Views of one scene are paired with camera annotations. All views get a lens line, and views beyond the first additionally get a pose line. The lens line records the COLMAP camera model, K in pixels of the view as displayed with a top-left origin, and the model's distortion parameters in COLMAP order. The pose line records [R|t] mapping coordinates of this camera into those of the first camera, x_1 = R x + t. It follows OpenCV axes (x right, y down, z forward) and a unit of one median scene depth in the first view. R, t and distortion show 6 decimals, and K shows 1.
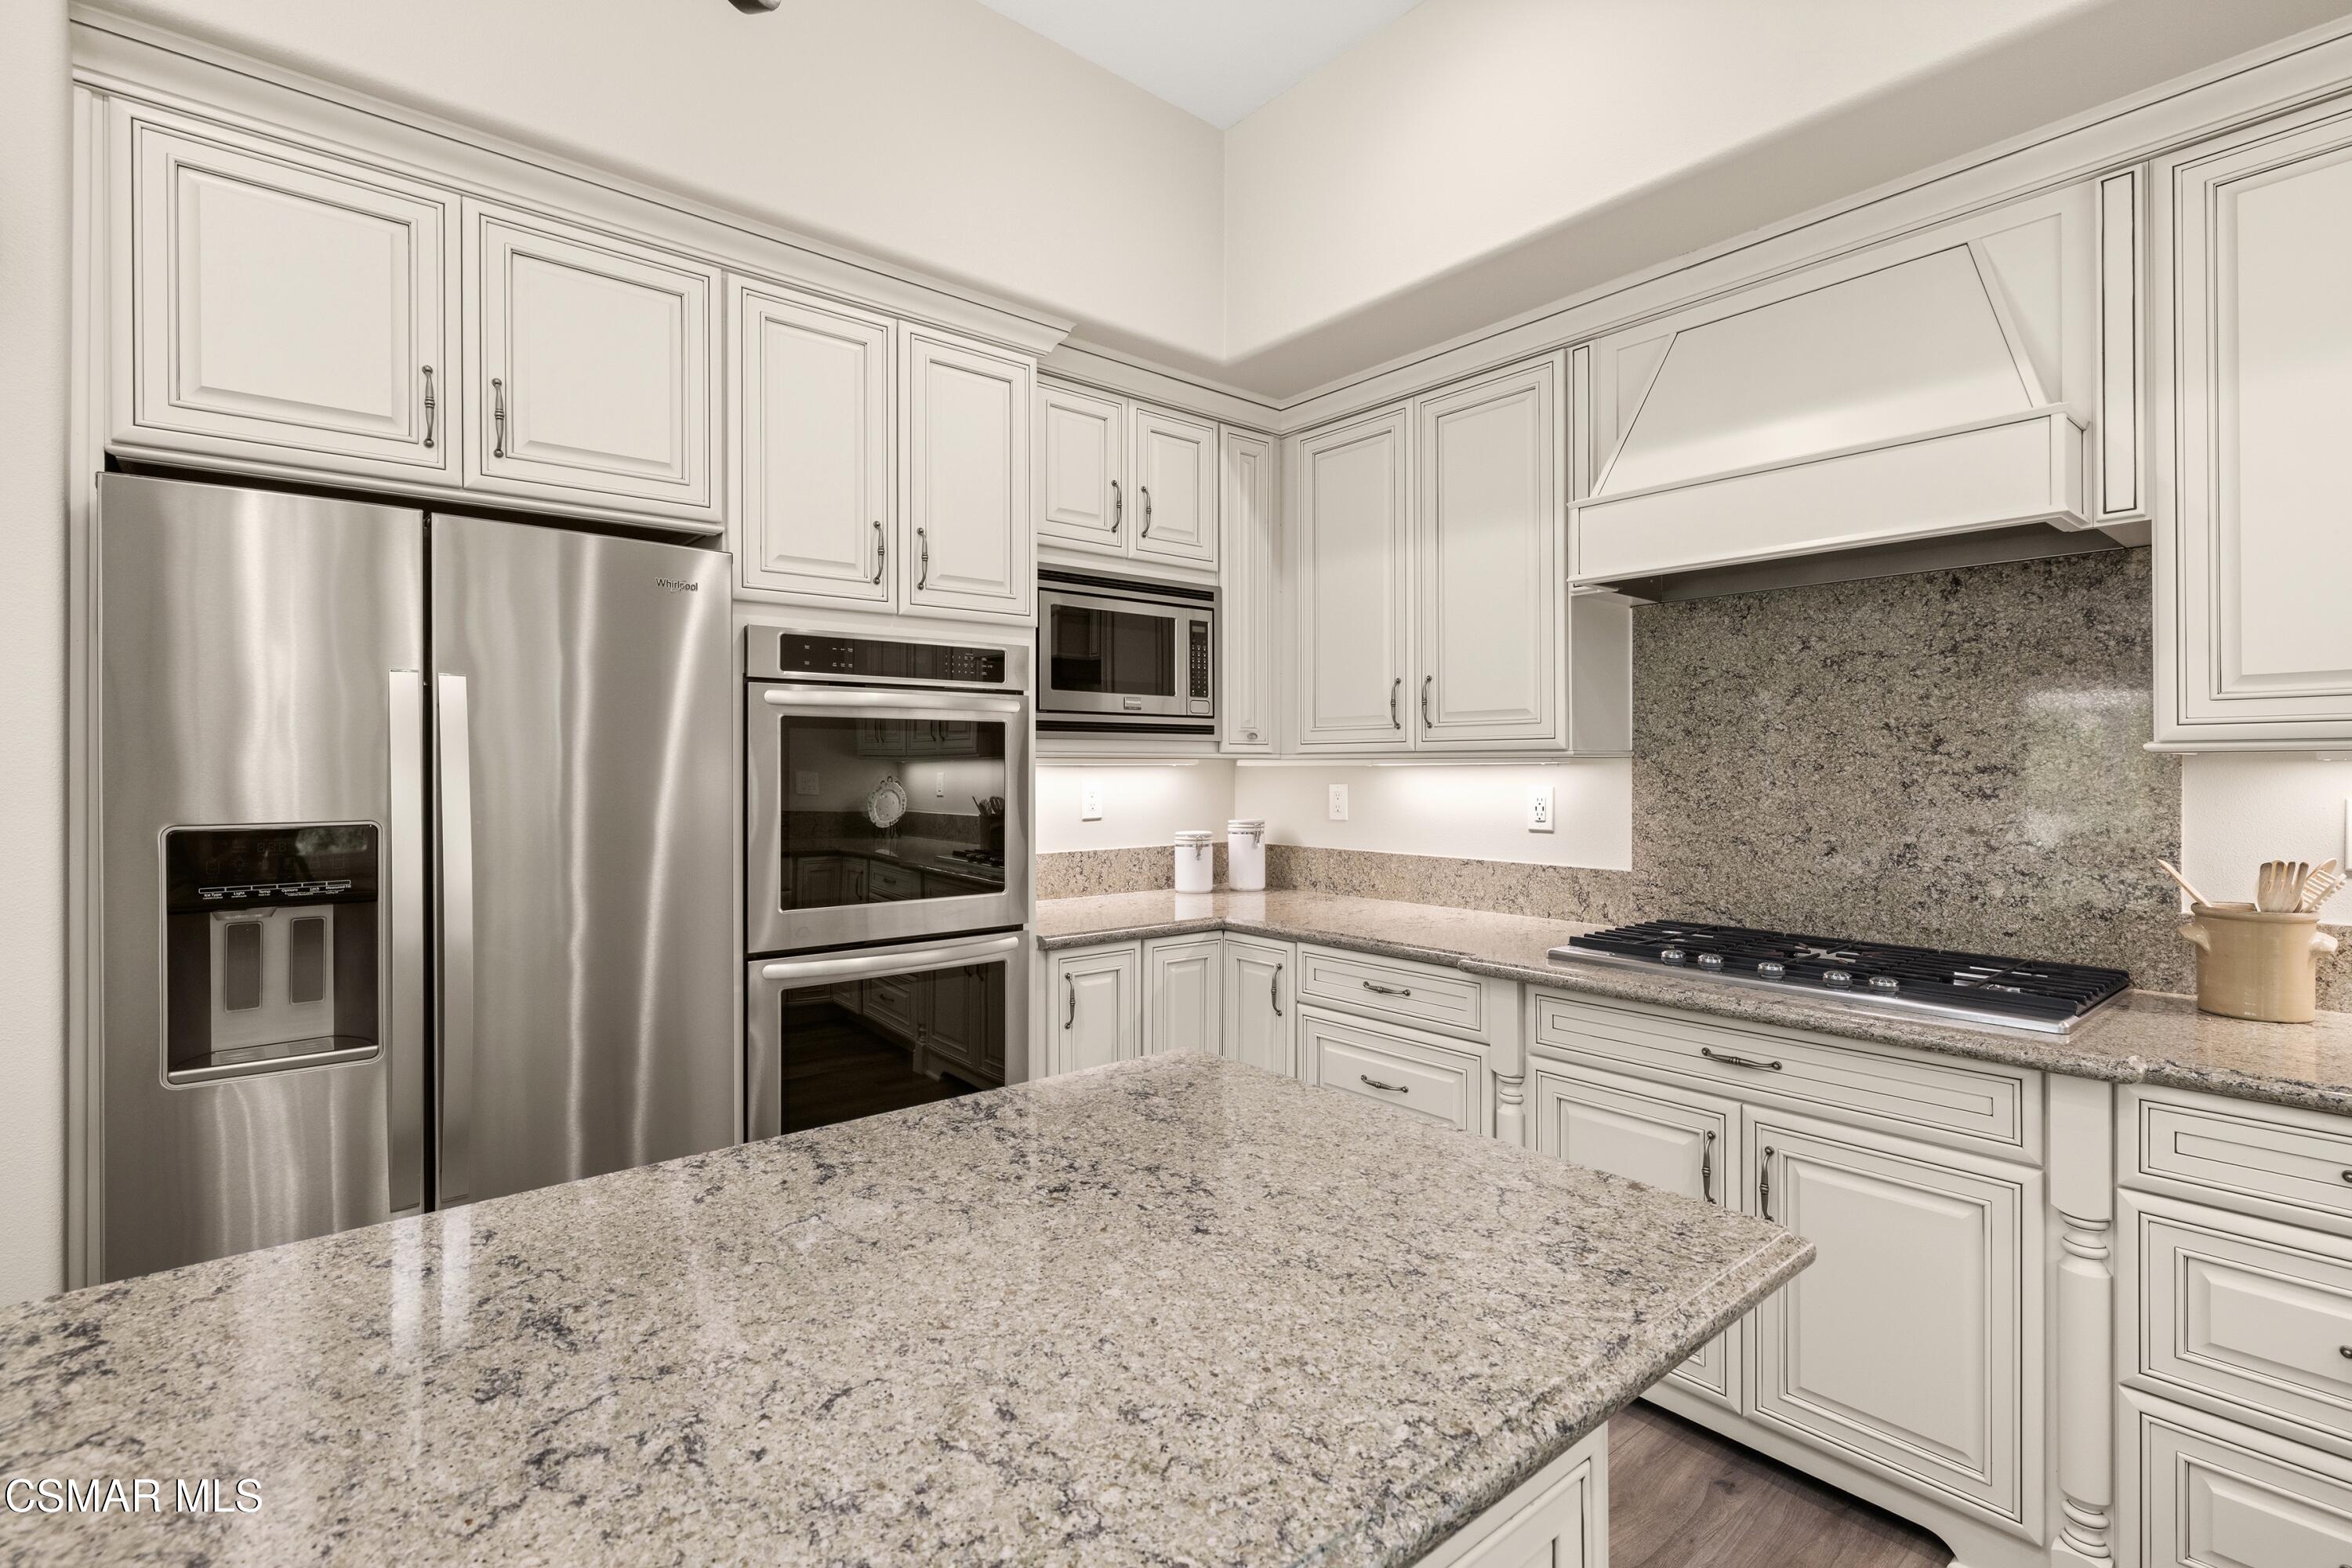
lens RADIAL K [[1095.2, 0, 1167.7], [0, 1095.2, 772.6], [0, 0, 1]] dist [-0.003515, -0.000265]
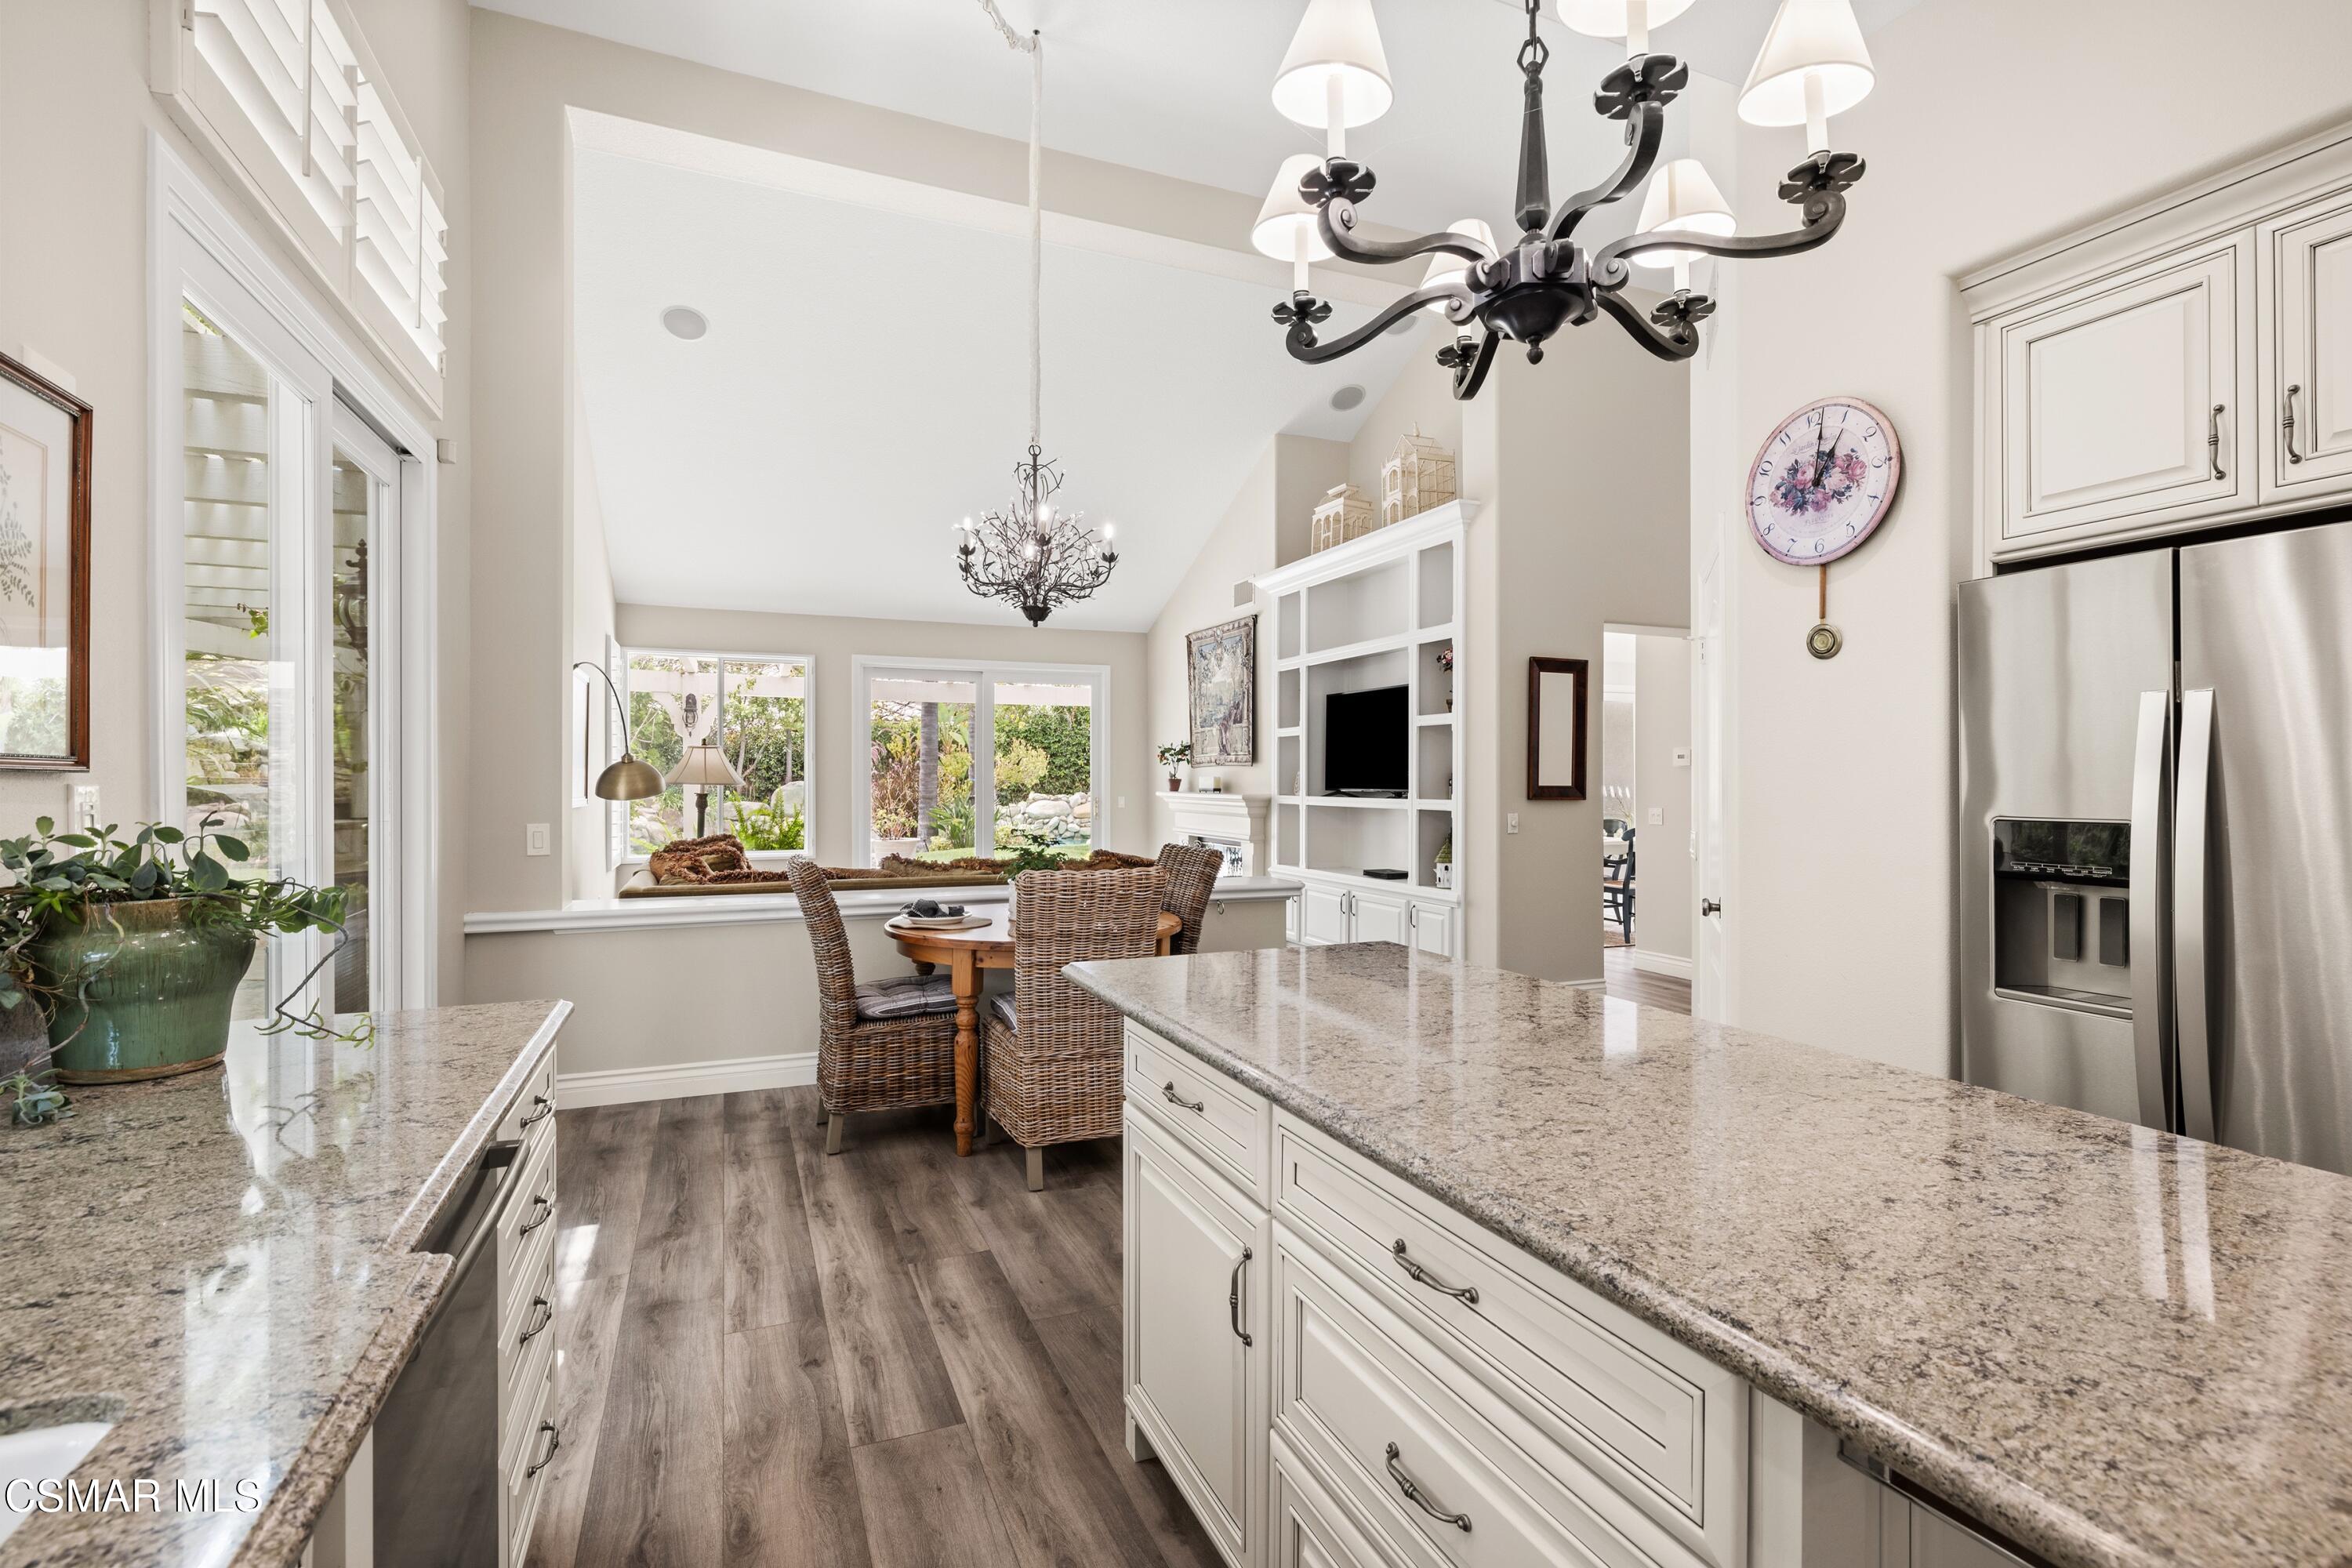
lens RADIAL K [[1061.7, 0, 1176.0], [0, 1061.7, 784.0], [0, 0, 1]] dist [-0.001440, -0.000131]
pose [[-0.295167, 0.006243, -0.955425, 1.215829], [-0.002890, 0.999968, 0.007427, -0.001059], [0.955441, 0.004953, -0.295140, 0.616889]]
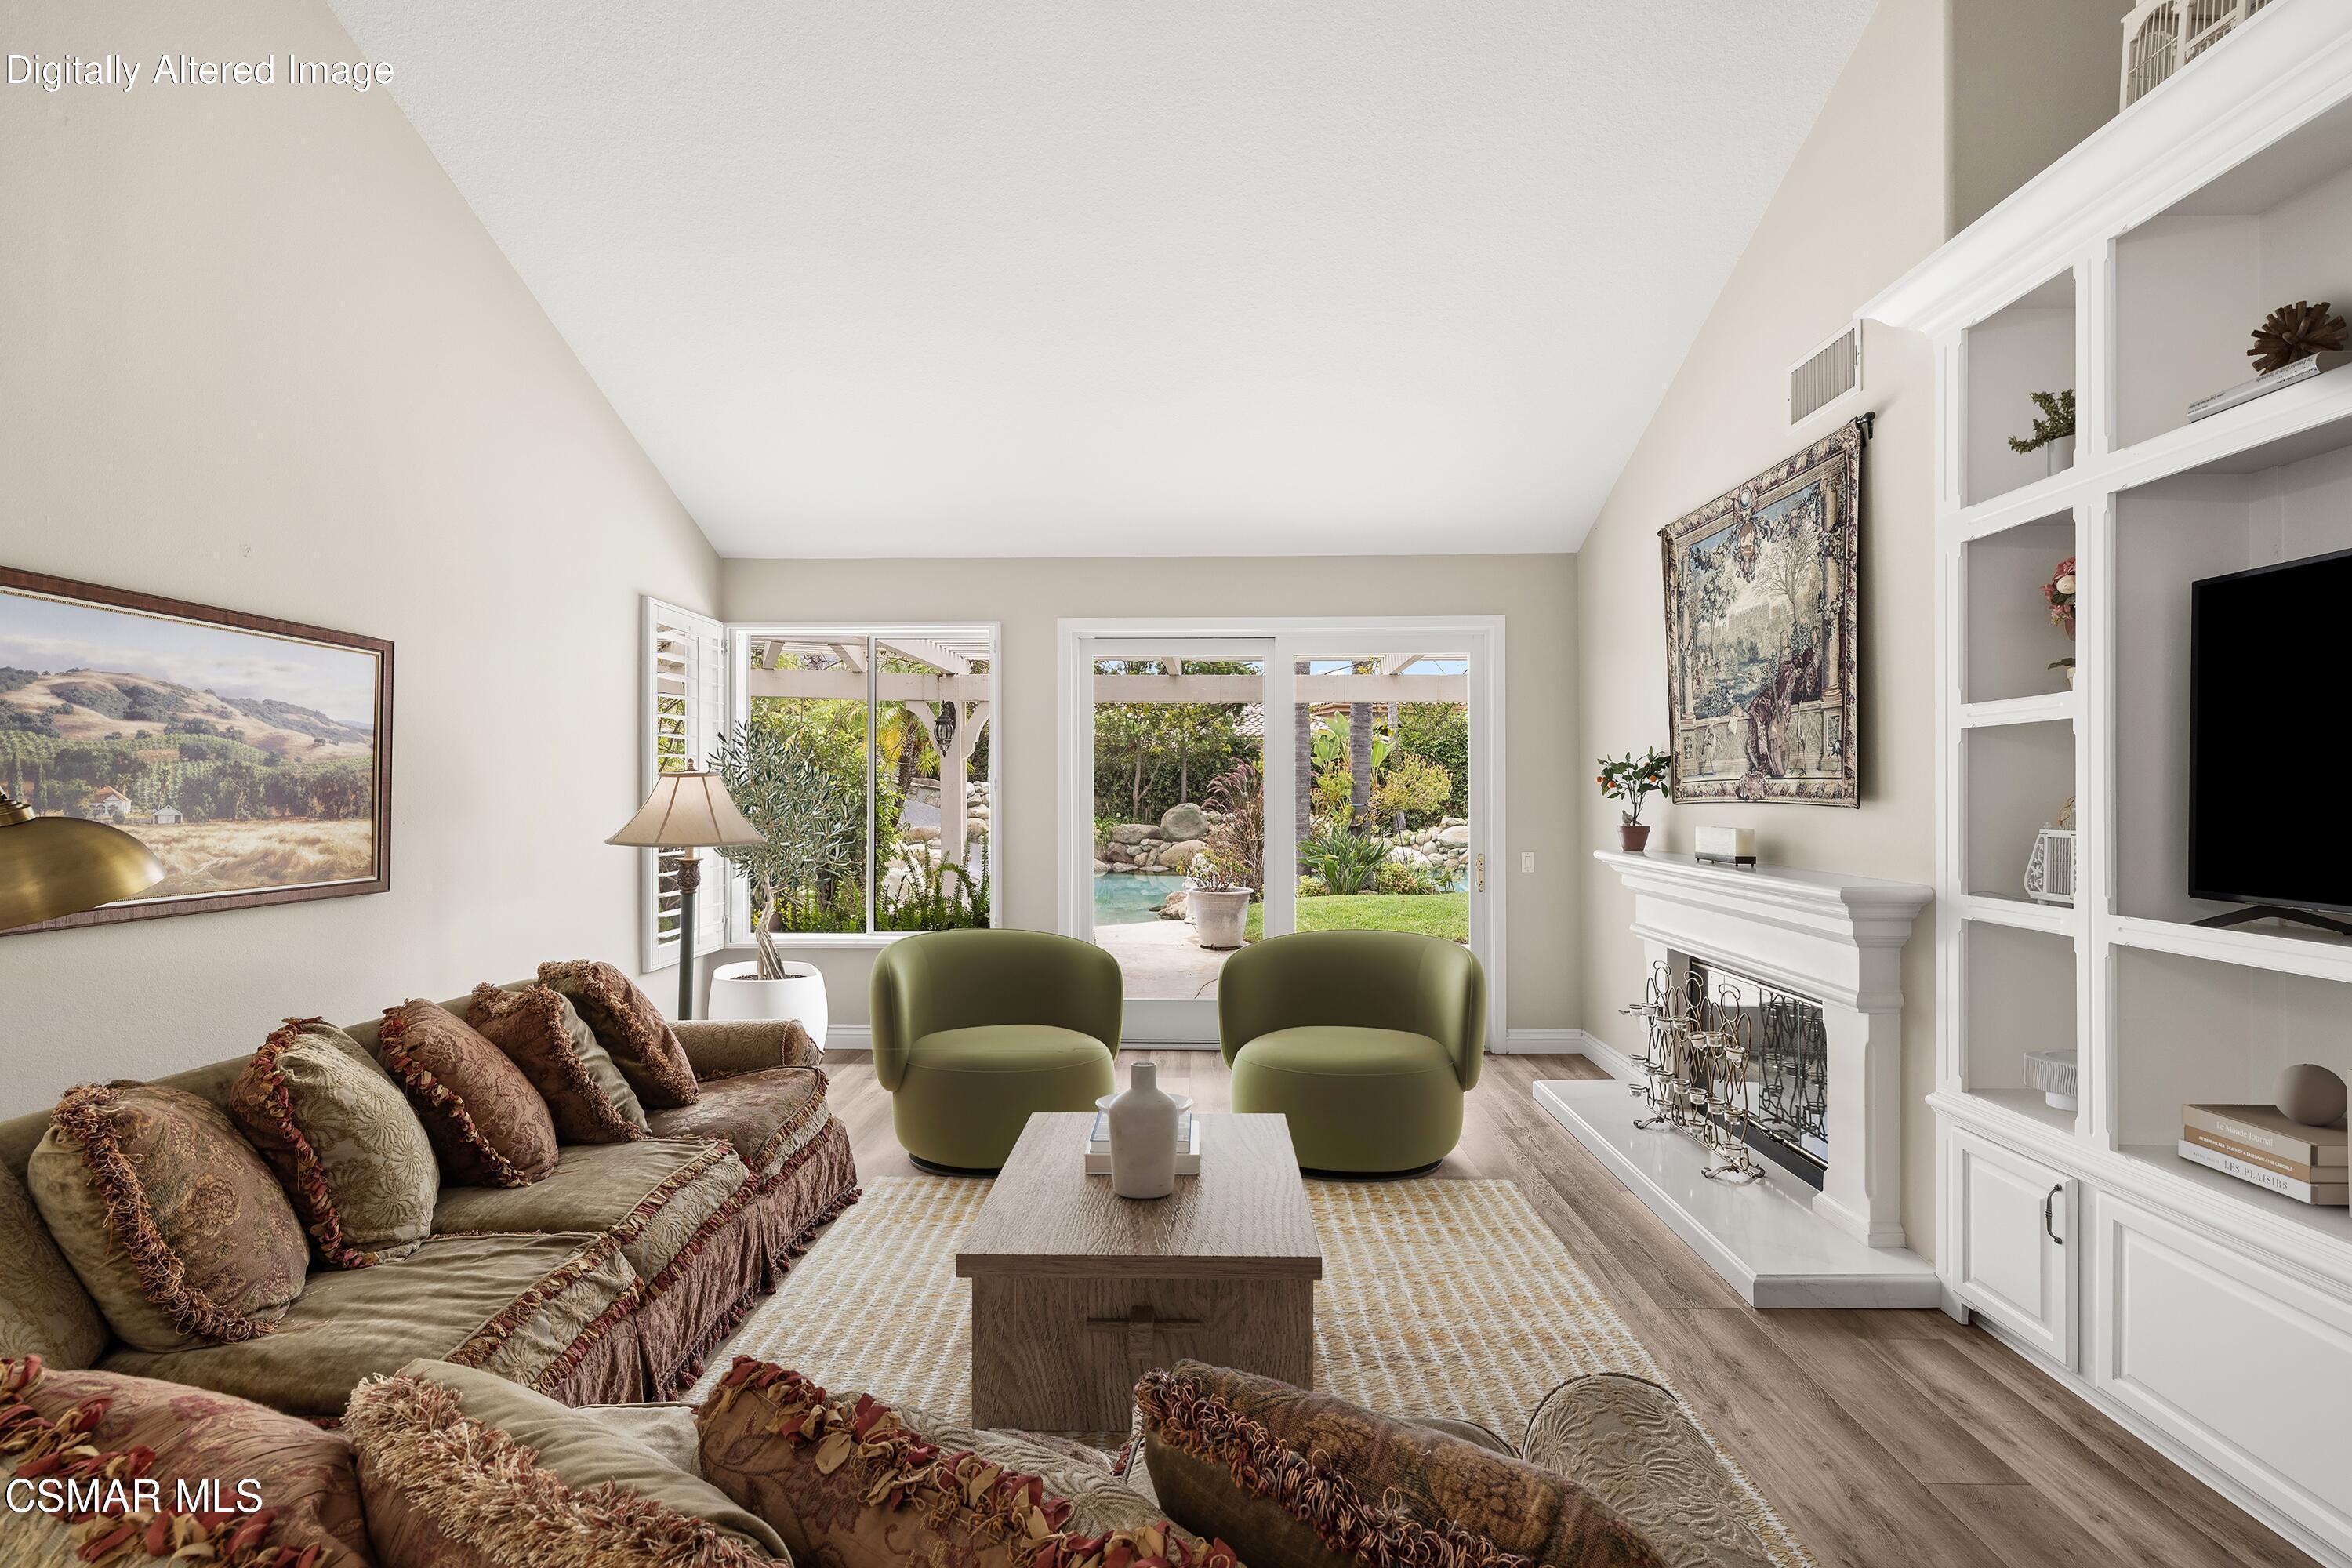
lens RADIAL K [[991.6, 0, 1181.4], [0, 991.6, 785.1], [0, 0, 1]] dist [-0.000489, 0.000217]
pose [[-0.661640, -0.004426, -0.749808, -1.837953], [-0.001121, 0.999987, -0.004913, -0.090707], [0.749820, -0.002410, -0.661637, -0.353892]]
